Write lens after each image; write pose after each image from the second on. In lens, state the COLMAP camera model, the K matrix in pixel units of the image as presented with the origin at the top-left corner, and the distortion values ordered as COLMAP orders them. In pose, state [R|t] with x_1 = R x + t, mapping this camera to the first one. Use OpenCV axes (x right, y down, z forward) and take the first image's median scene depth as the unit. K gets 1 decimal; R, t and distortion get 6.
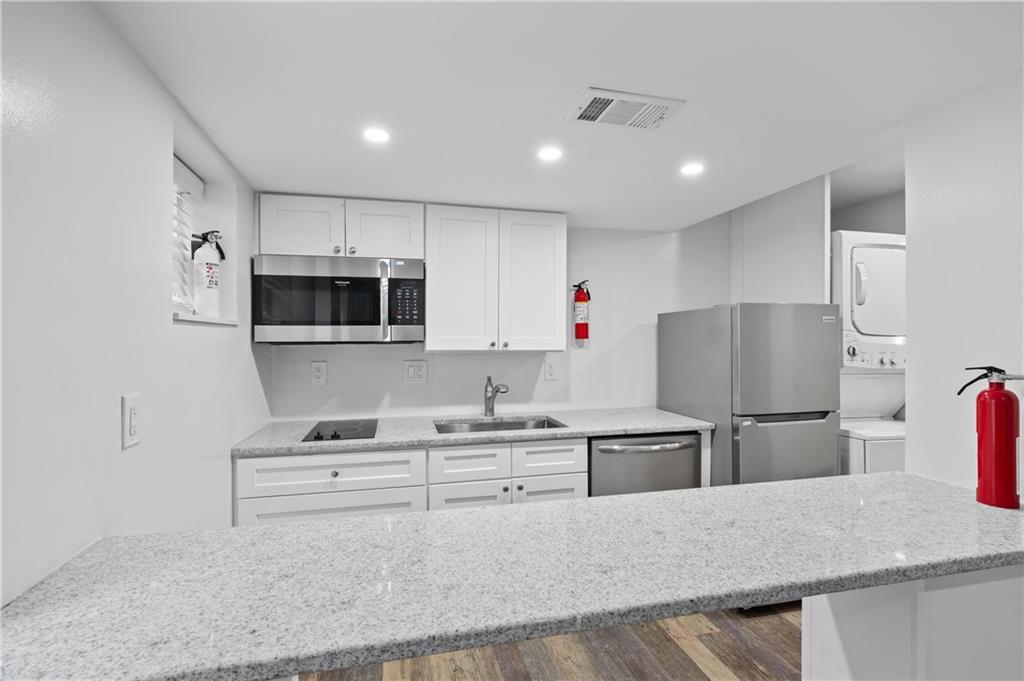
lens RADIAL K [[453.7, 0, 510.4], [0, 453.7, 343.8], [0, 0, 1]] dist [0.000904, -0.000018]
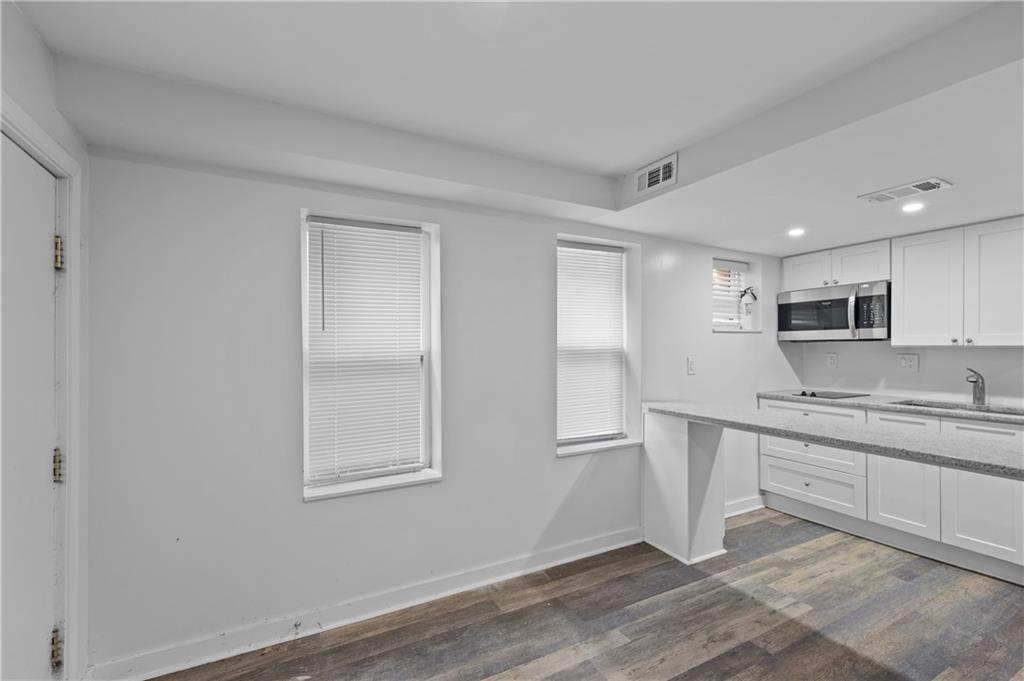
lens RADIAL K [[453.7, 0, 511.0], [0, 453.7, 345.3], [0, 0, 1]] dist [0.000904, -0.000018]
pose [[0.228824, -0.000539, -0.973468, 0.938539], [-0.003522, 0.999993, -0.001381, 0.021051], [0.973461, 0.003744, 0.228821, -0.456944]]
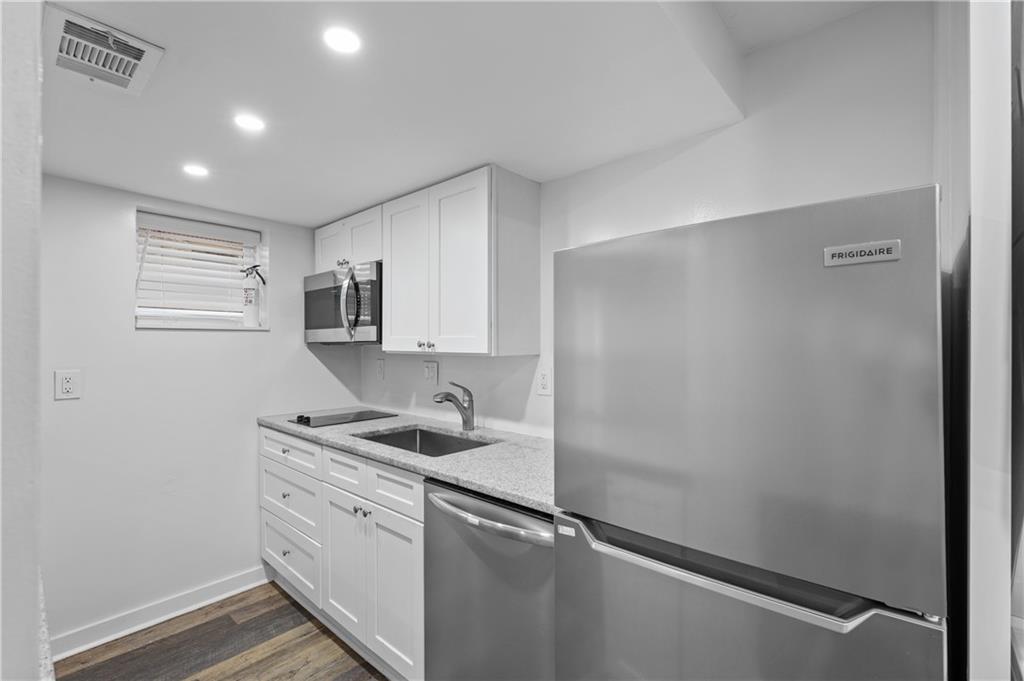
lens RADIAL K [[453.7, 0, 515.8], [0, 453.7, 343.6], [0, 0, 1]] dist [0.000904, -0.000018]
pose [[0.573387, -0.000116, -0.819285, 0.839702], [-0.003640, 0.999990, -0.002690, 0.000427], [0.819277, 0.004524, 0.573381, 0.709888]]
